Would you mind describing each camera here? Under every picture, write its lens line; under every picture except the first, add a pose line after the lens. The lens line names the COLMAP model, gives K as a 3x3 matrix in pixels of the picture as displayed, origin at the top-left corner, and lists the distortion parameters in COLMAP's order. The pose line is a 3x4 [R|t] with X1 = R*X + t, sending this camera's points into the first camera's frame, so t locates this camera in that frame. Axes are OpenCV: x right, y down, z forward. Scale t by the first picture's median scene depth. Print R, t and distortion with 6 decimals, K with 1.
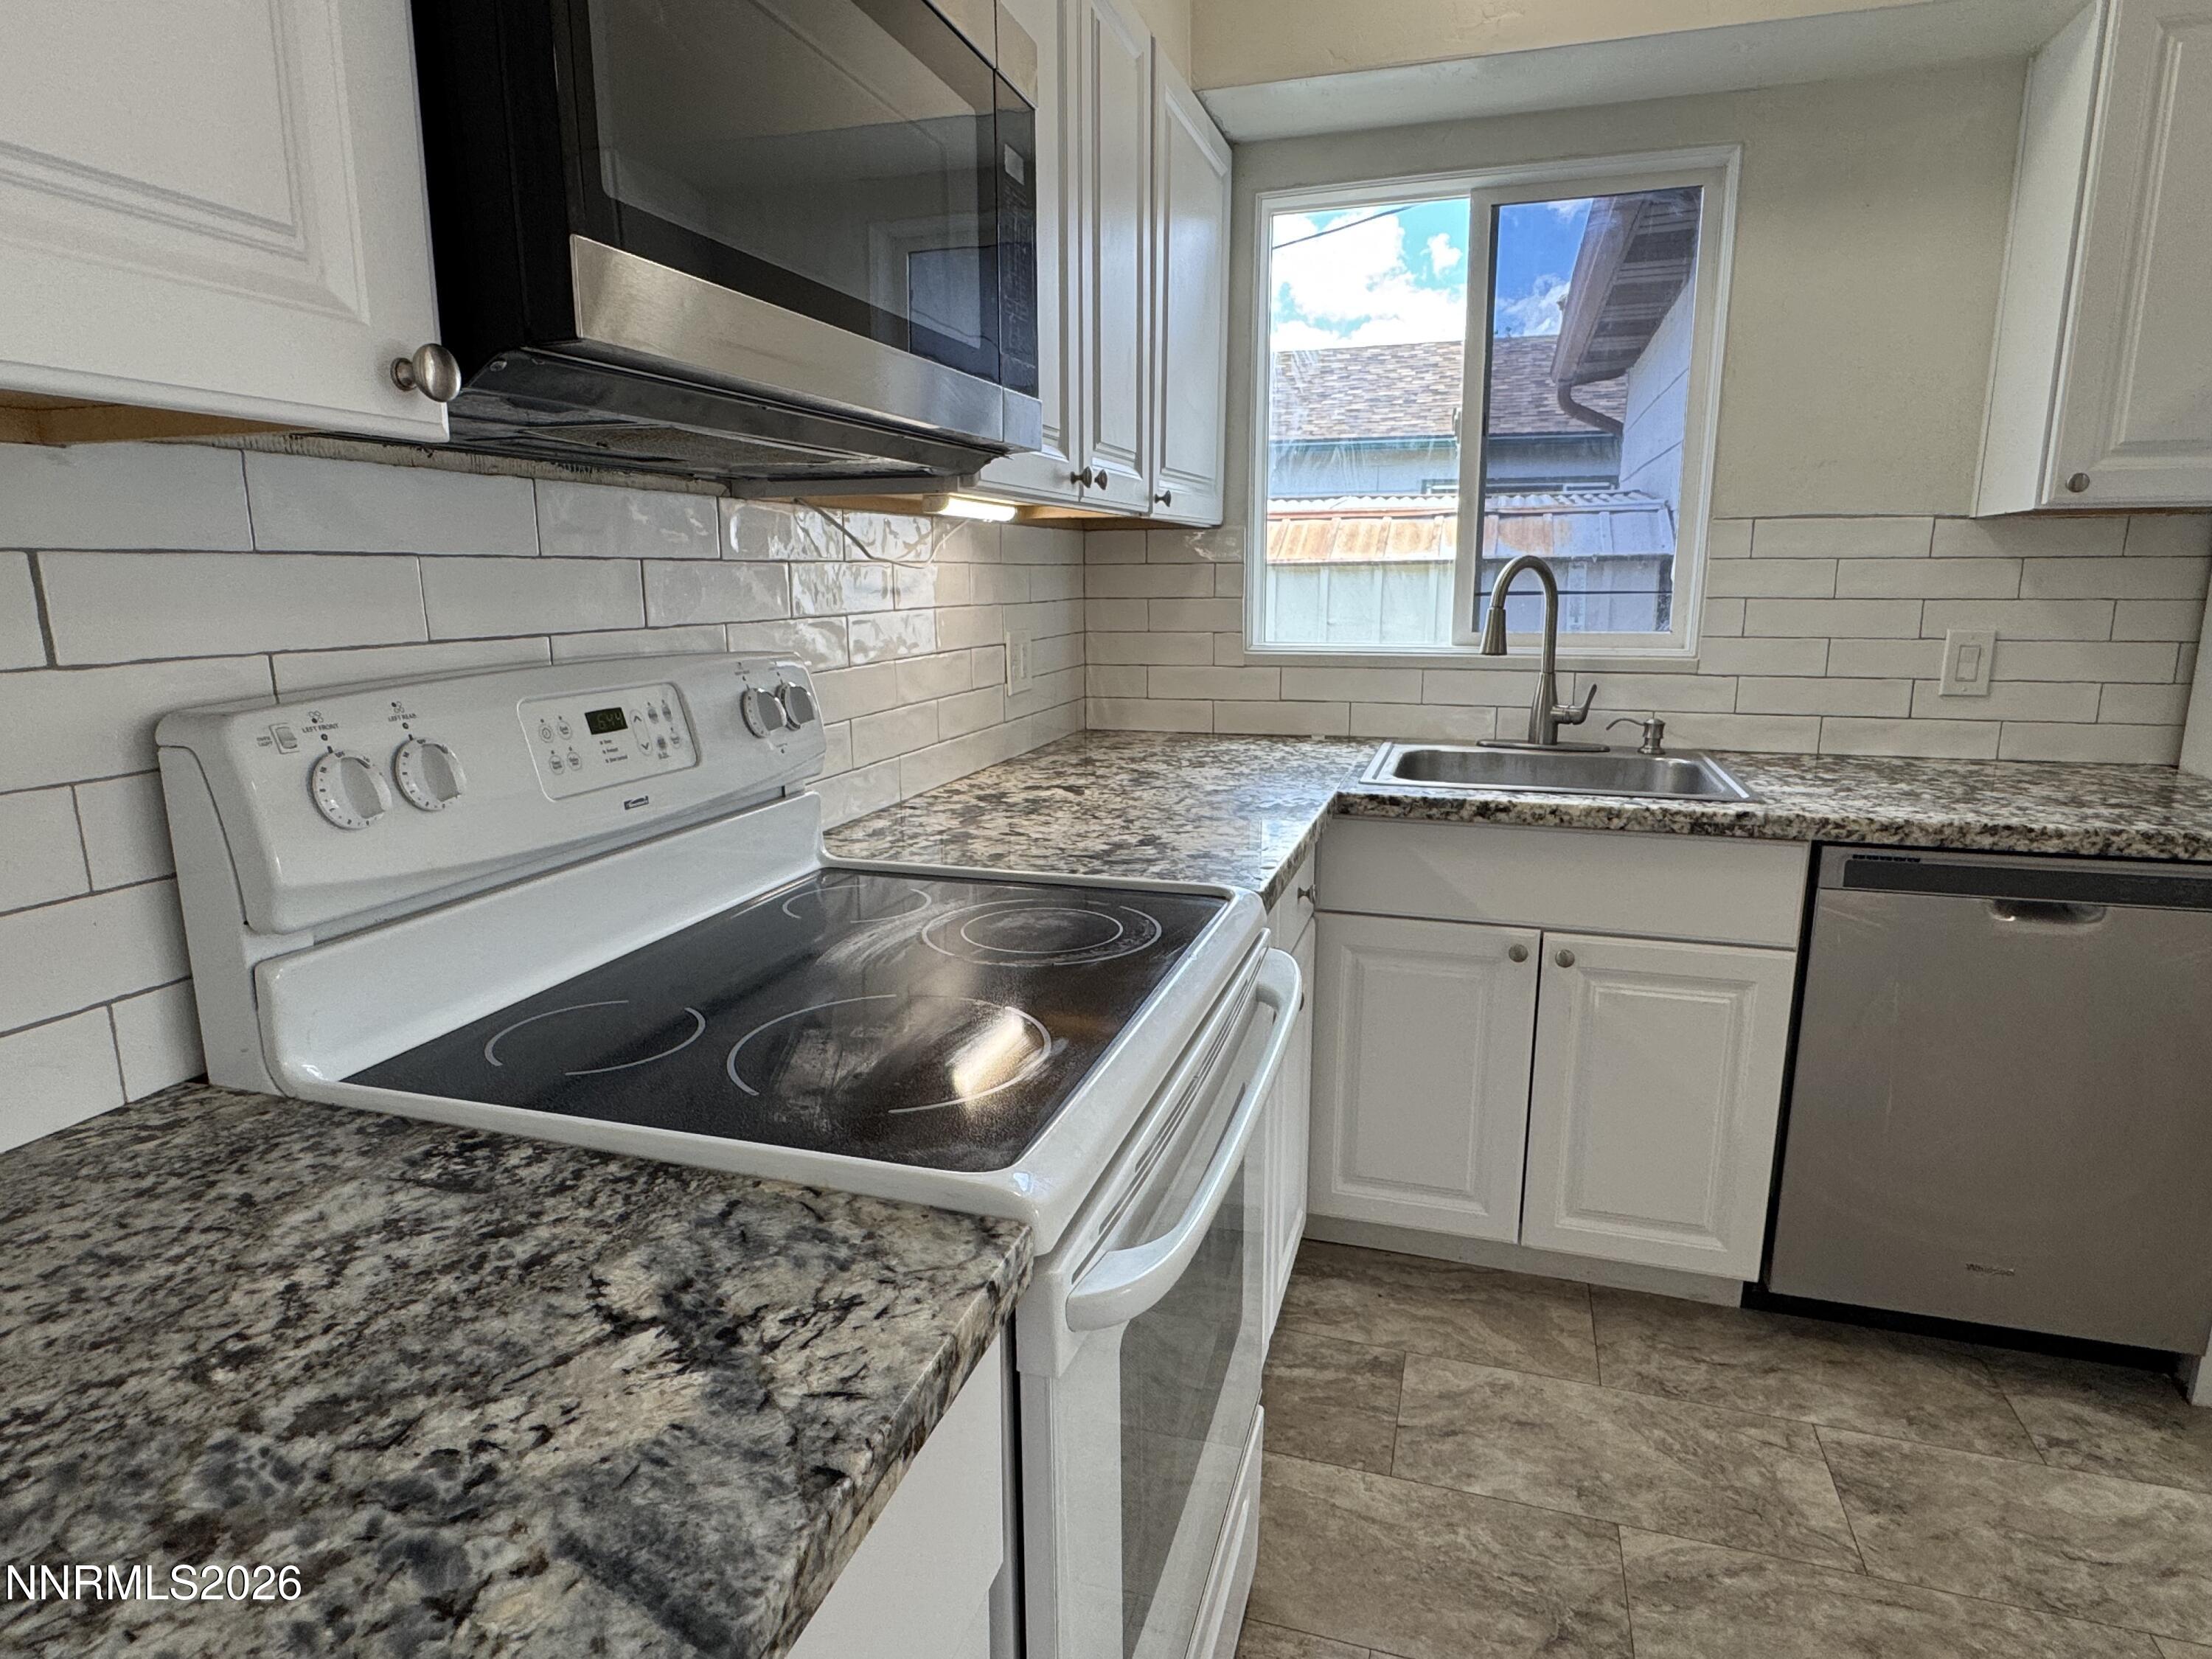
lens RADIAL K [[1248.3, 0, 1092.2], [0, 1248.3, 824.3], [0, 0, 1]] dist [-0.005043, 0.000566]
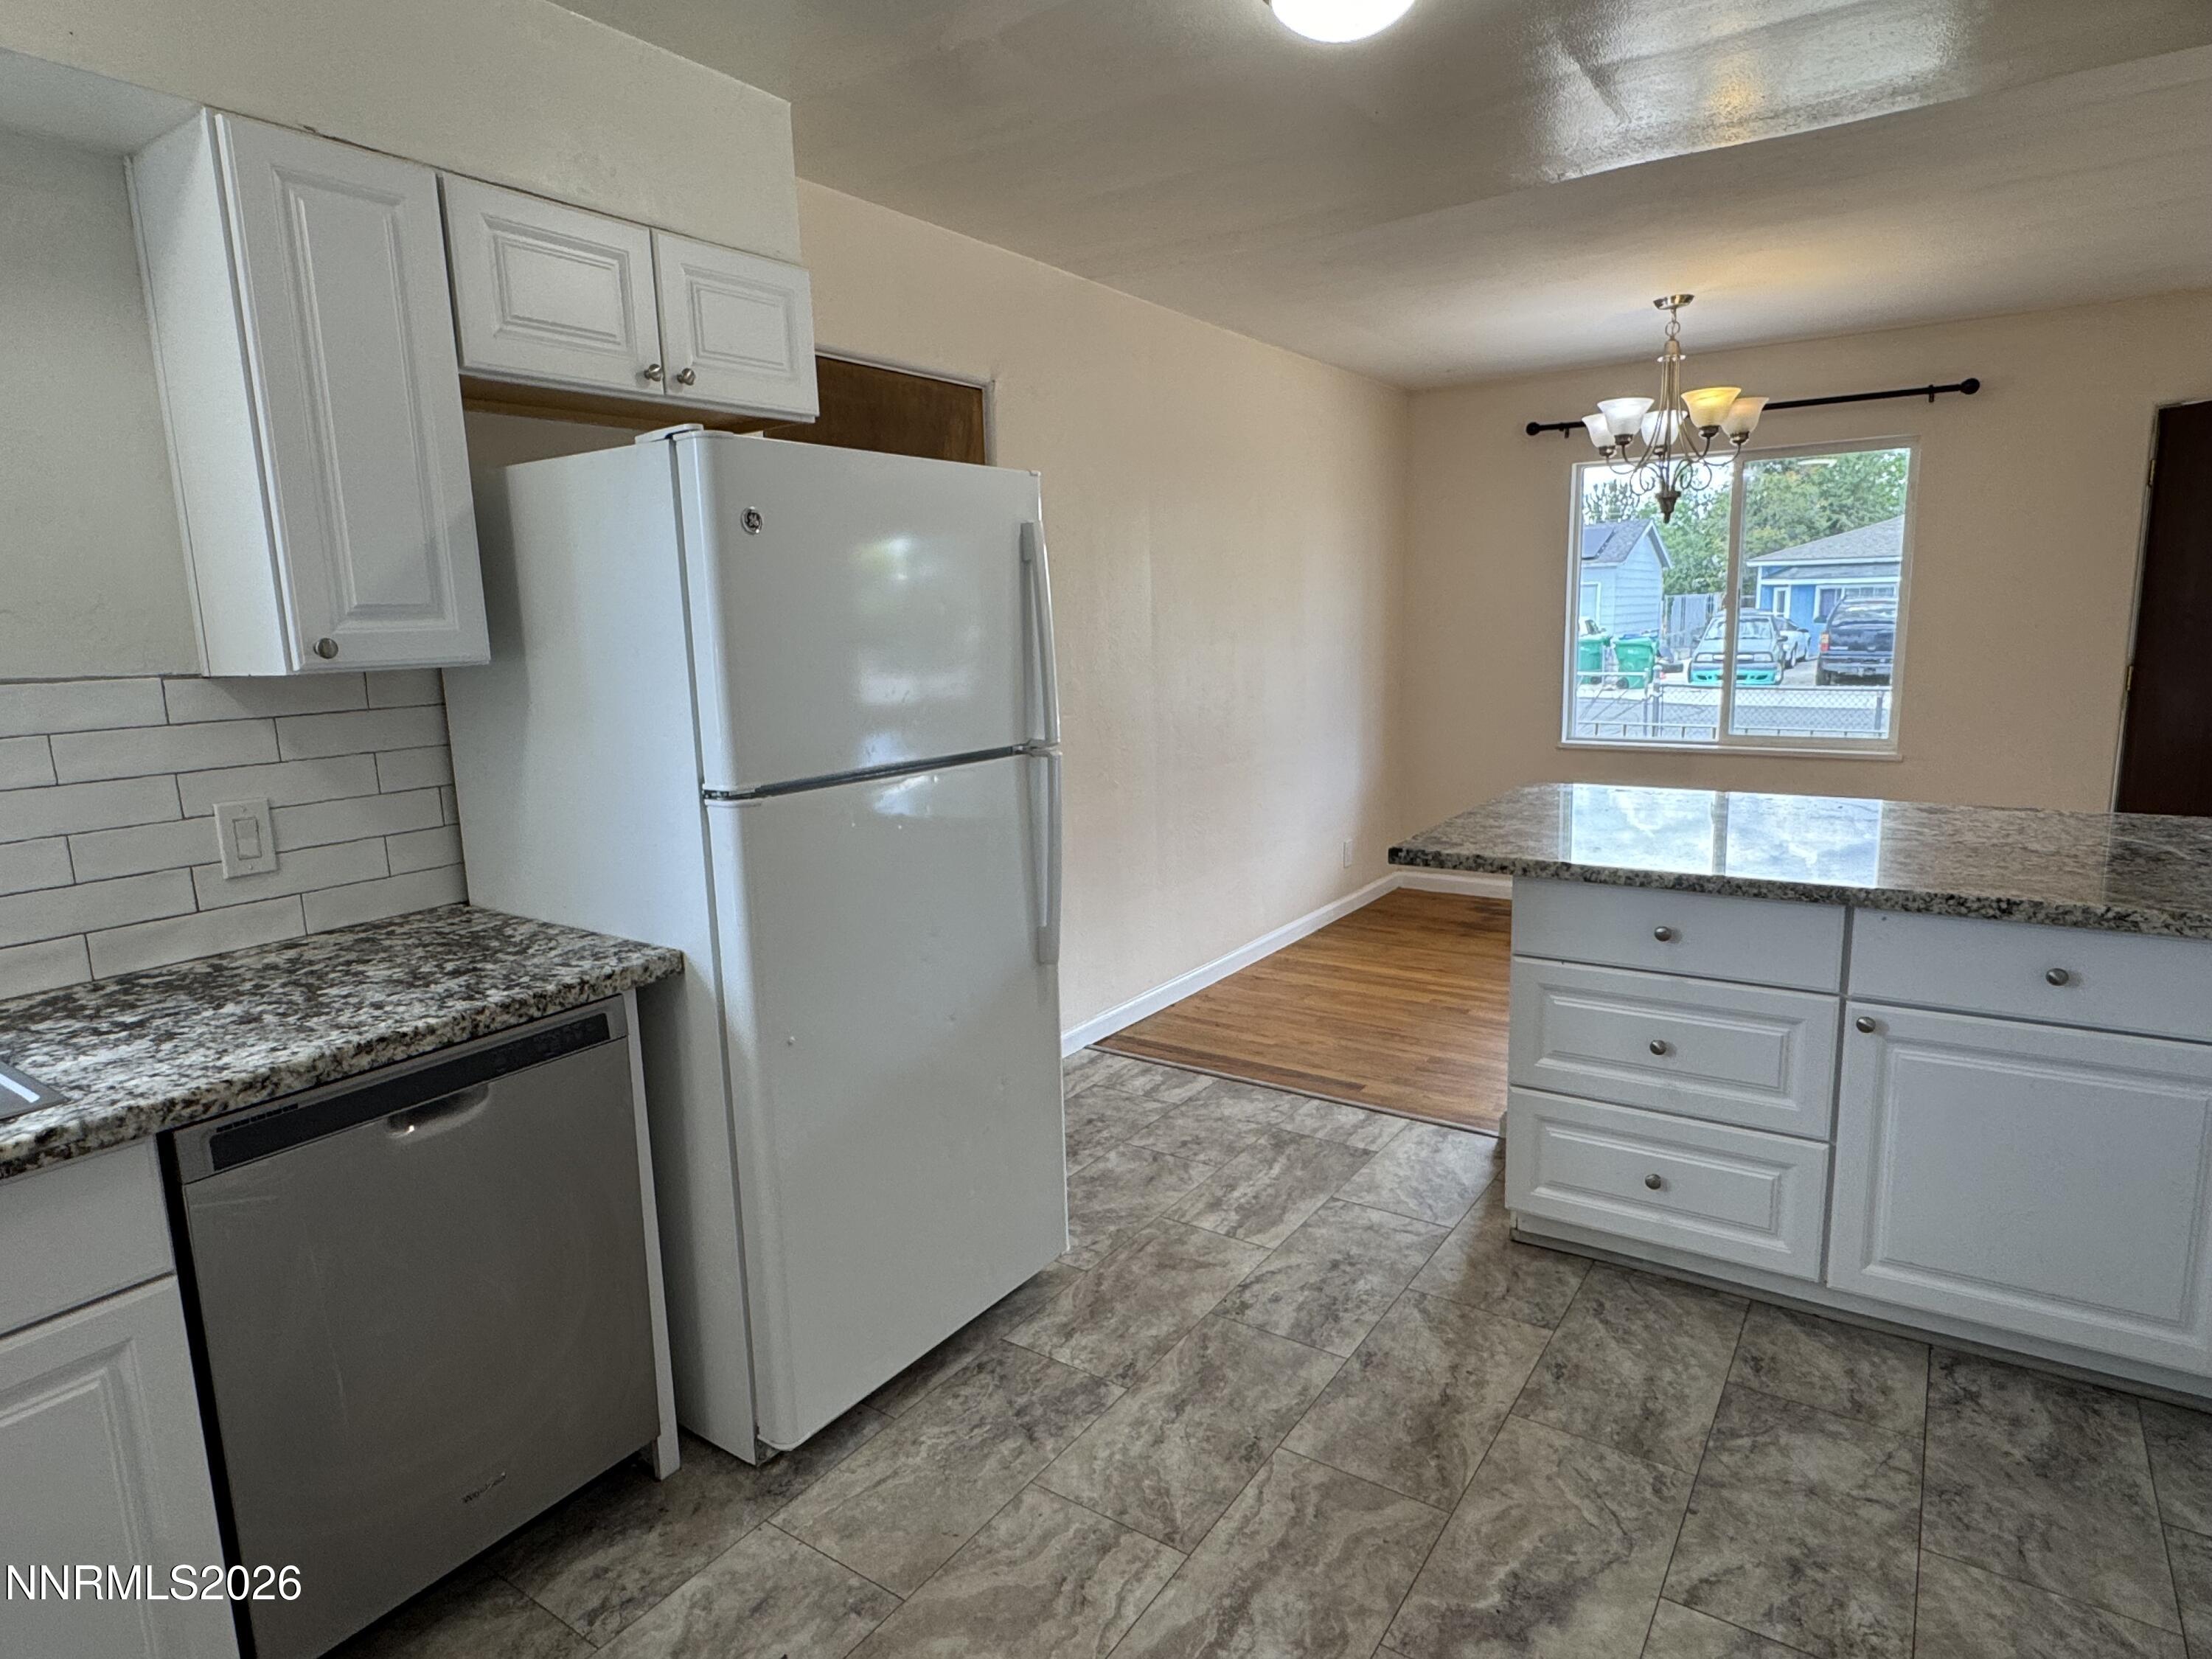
lens RADIAL K [[1246.4, 0, 1101.7], [0, 1246.4, 828.0], [0, 0, 1]] dist [-0.003195, 0.000171]
pose [[0.287762, -0.165298, 0.943329, 0.066341], [0.218474, 0.970350, 0.103388, -0.124167], [-0.932449, 0.176342, 0.315343, 0.209197]]
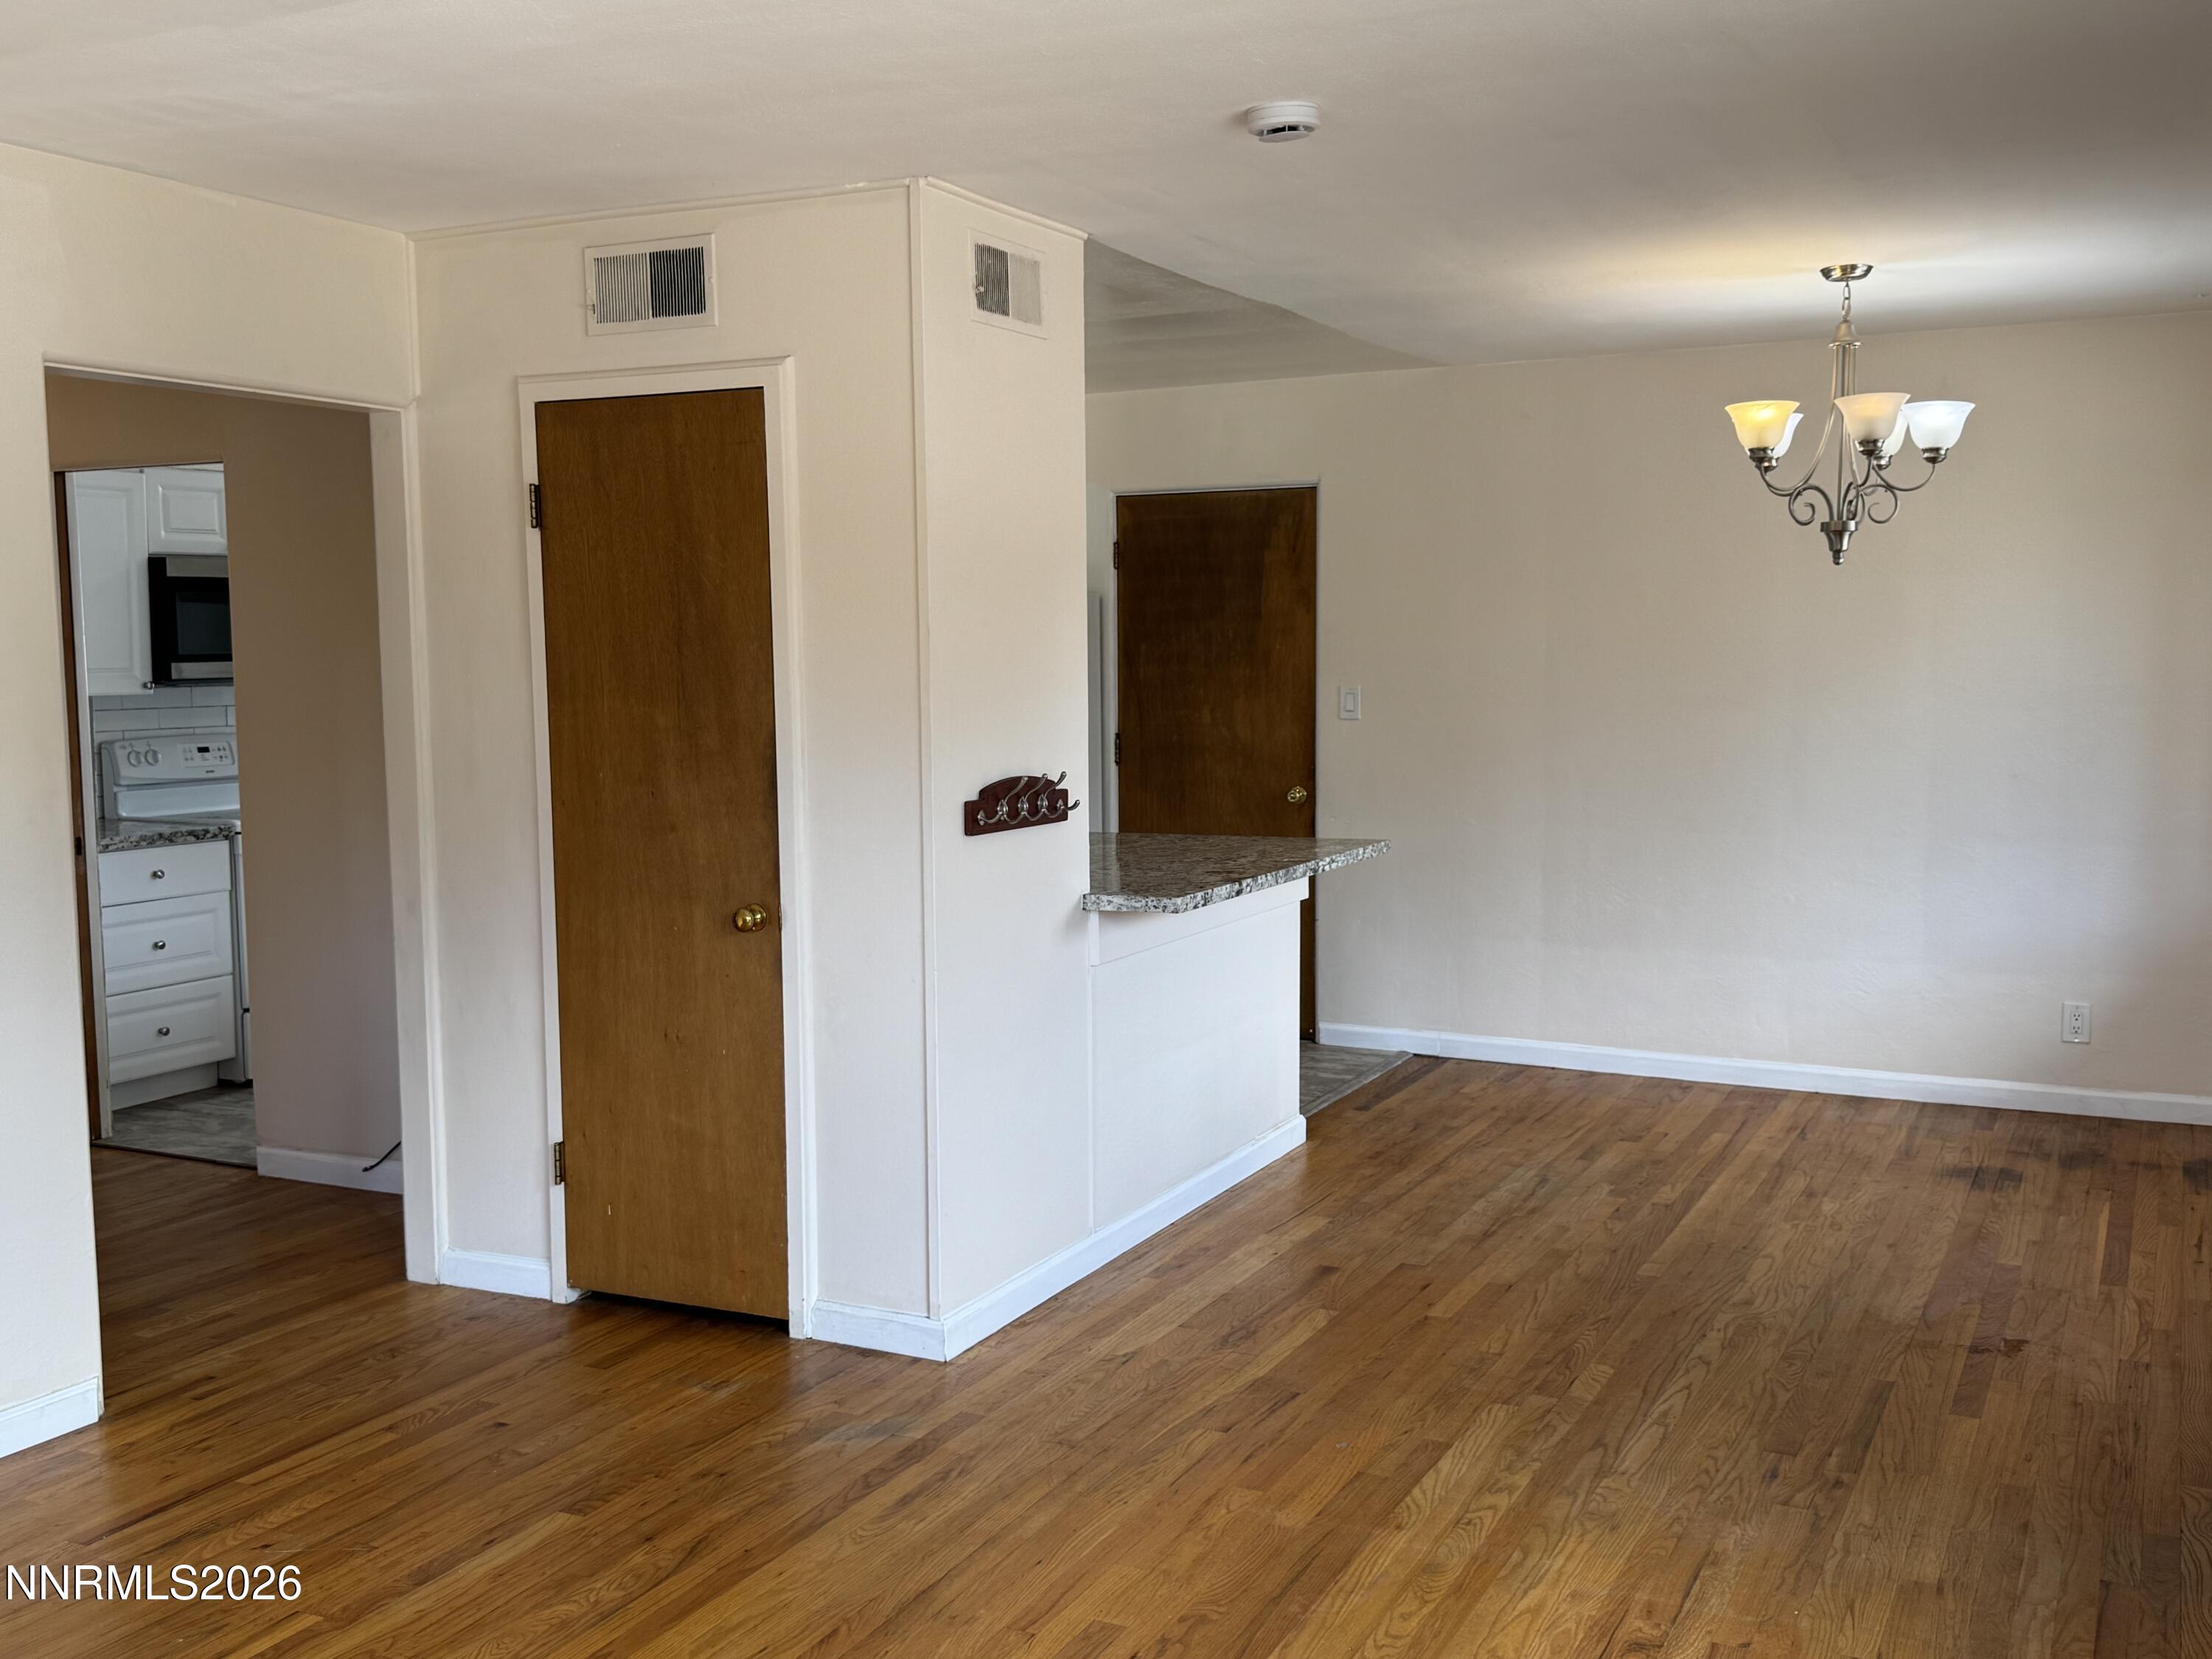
lens RADIAL K [[2102.1, 0, 1106.0], [0, 2102.1, 829.5], [0, 0, 1]] dist [-0.003044, -0.010355]
pose [[0.989144, 0.006601, -0.146802, 2.181327], [-0.022820, 0.993772, -0.109071, 0.529033], [0.145168, 0.111237, 0.983134, -3.244925]]
